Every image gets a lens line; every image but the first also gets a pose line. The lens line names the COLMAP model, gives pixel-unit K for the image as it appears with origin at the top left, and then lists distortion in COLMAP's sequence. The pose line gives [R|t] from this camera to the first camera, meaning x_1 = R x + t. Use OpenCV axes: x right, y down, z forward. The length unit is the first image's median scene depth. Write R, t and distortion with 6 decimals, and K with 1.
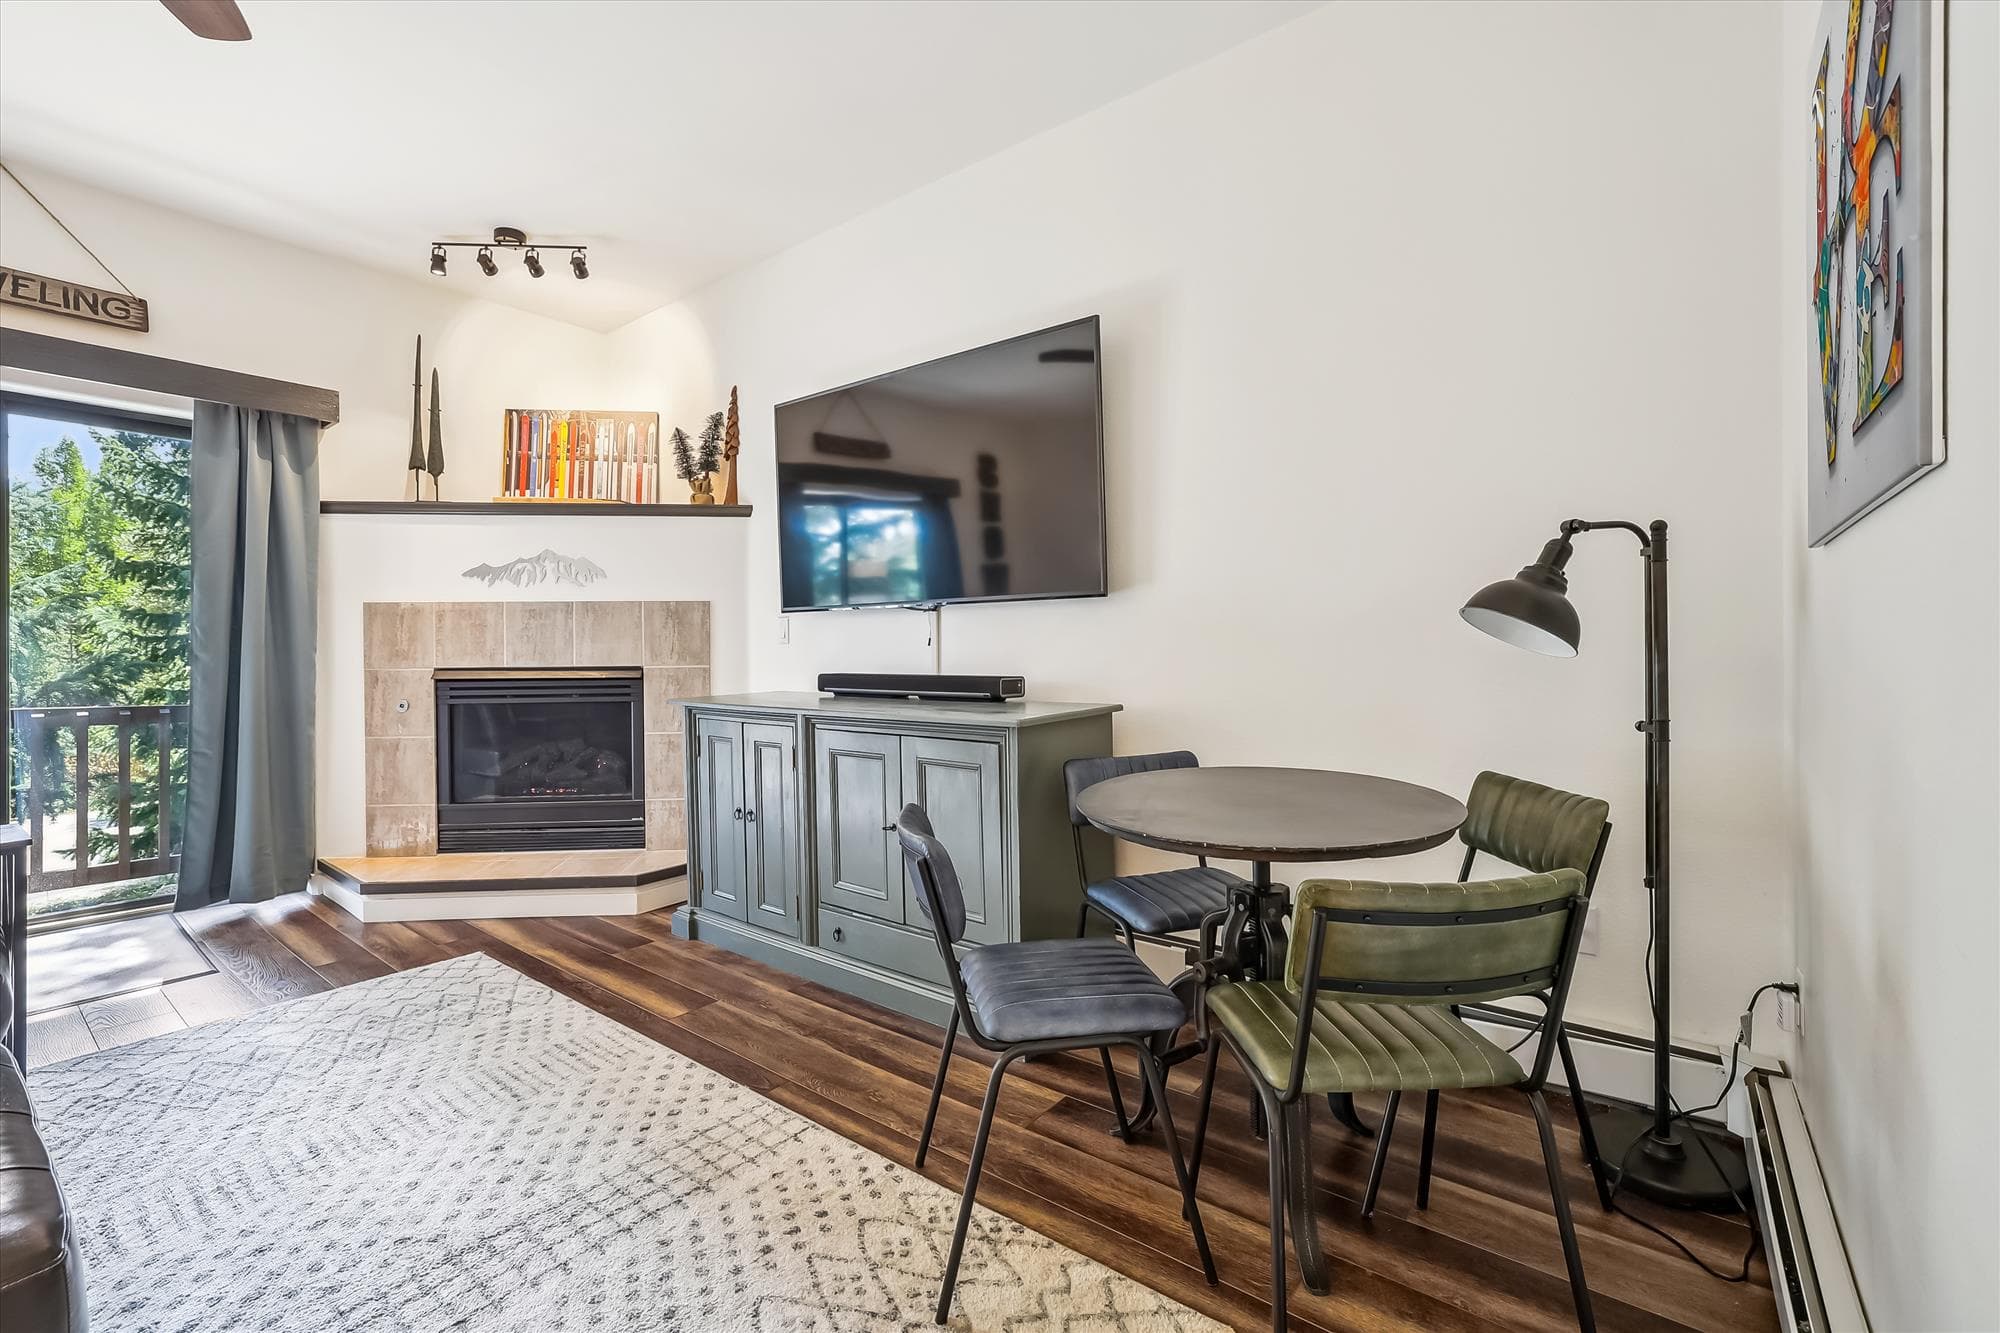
lens RADIAL K [[867.9, 0, 1001.2], [0, 867.9, 662.2], [0, 0, 1]] dist [0.000796, 0.000172]
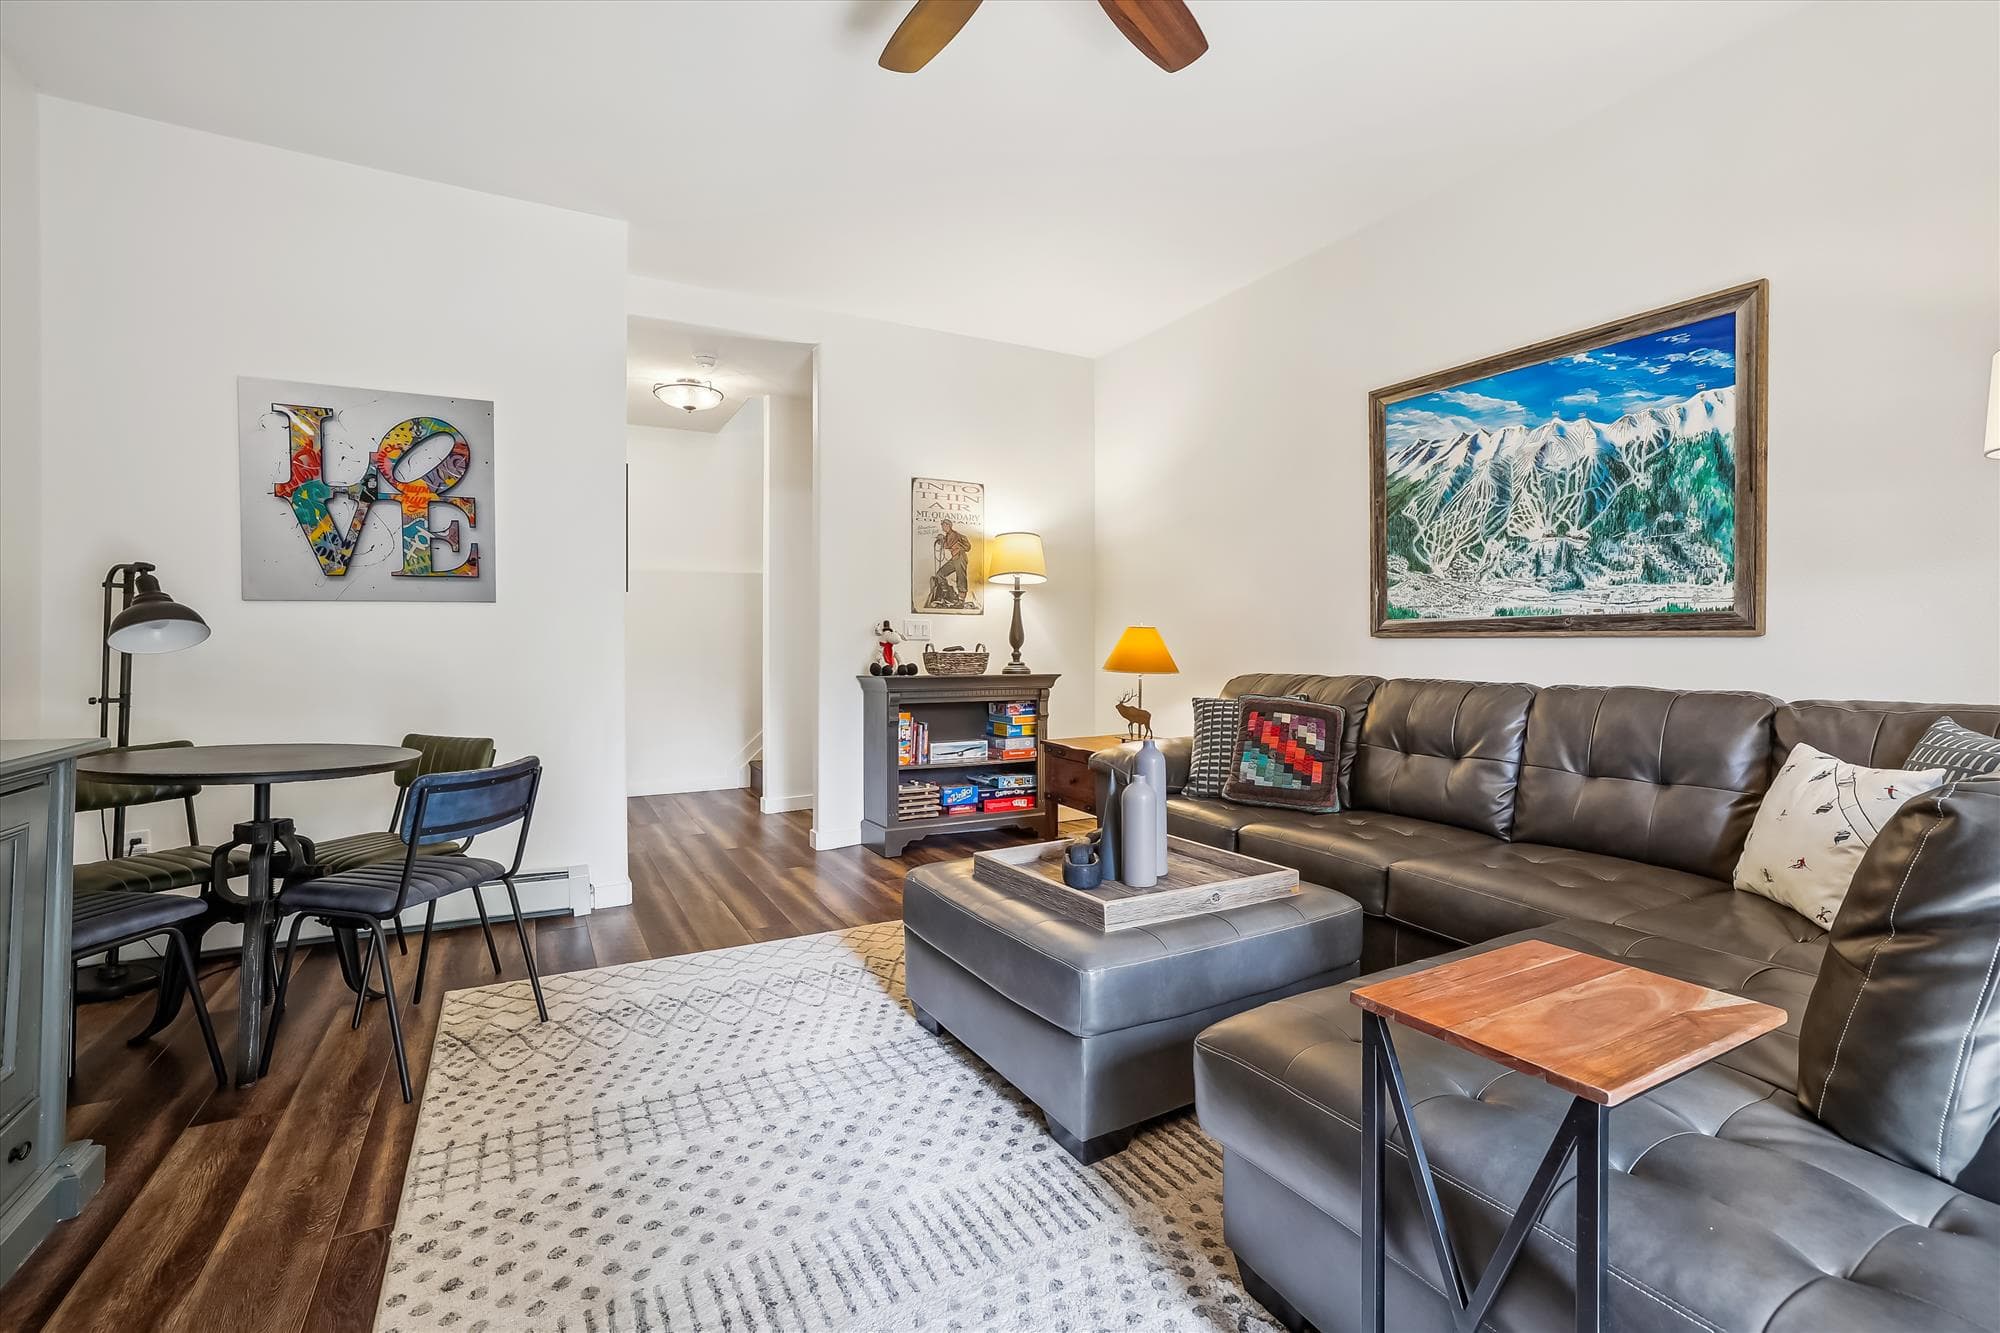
lens RADIAL K [[867.9, 0, 995.0], [0, 867.9, 654.3], [0, 0, 1]] dist [0.000796, 0.000172]
pose [[-0.922634, -0.000433, 0.385675, -1.174974], [0.001942, 0.999981, 0.005768, -0.010437], [-0.385671, 0.006071, -0.922616, 1.652918]]
